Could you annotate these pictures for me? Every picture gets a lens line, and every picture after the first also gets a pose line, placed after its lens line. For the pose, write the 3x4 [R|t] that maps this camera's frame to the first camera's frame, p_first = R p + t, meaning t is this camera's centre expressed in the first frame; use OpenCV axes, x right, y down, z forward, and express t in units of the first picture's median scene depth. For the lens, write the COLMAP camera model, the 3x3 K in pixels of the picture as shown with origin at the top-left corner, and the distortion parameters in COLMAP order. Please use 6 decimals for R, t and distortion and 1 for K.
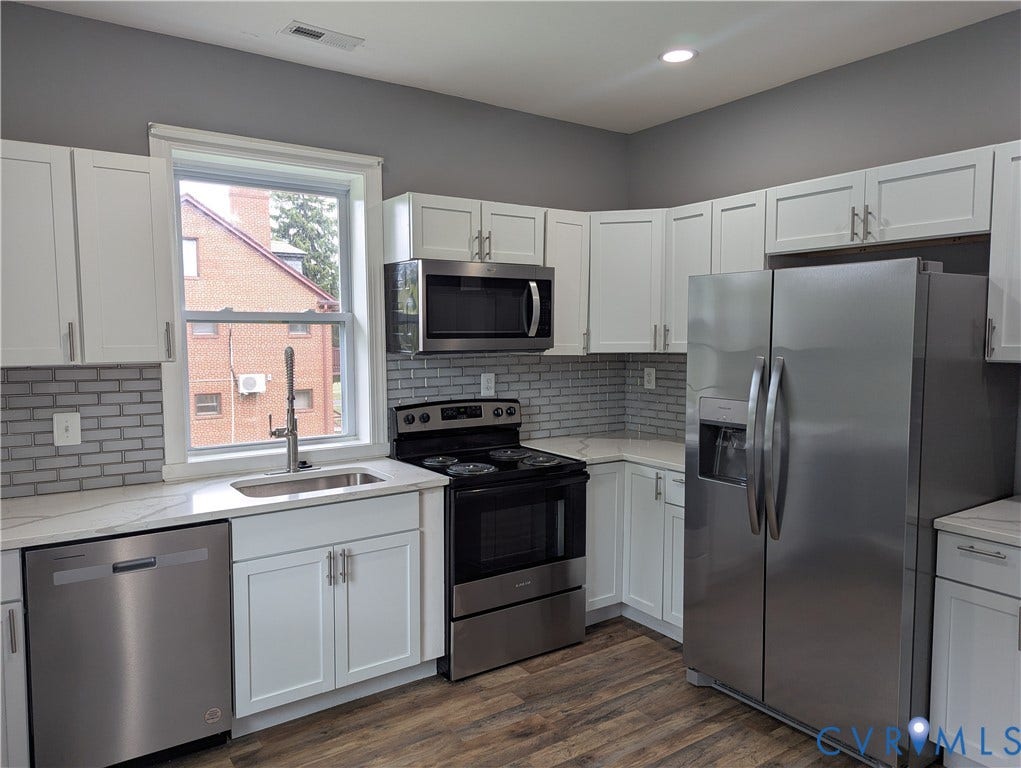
lens RADIAL K [[718.5, 0, 514.9], [0, 718.5, 384.7], [0, 0, 1]] dist [0.045287, -0.020248]
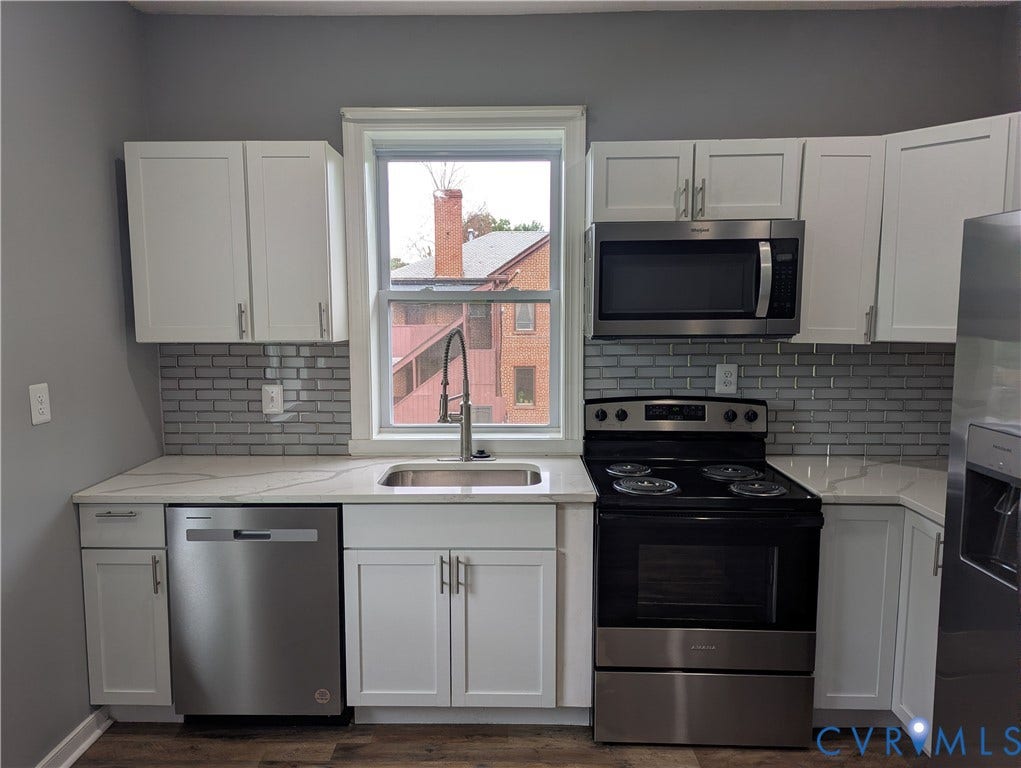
lens RADIAL K [[718.5, 0, 508.5], [0, 718.5, 381.2], [0, 0, 1]] dist [0.045287, -0.020248]
pose [[0.808744, 0.059977, -0.585095, 0.275511], [-0.042511, 0.998146, 0.043557, -0.025511], [0.586623, -0.010353, 0.809794, 0.272458]]
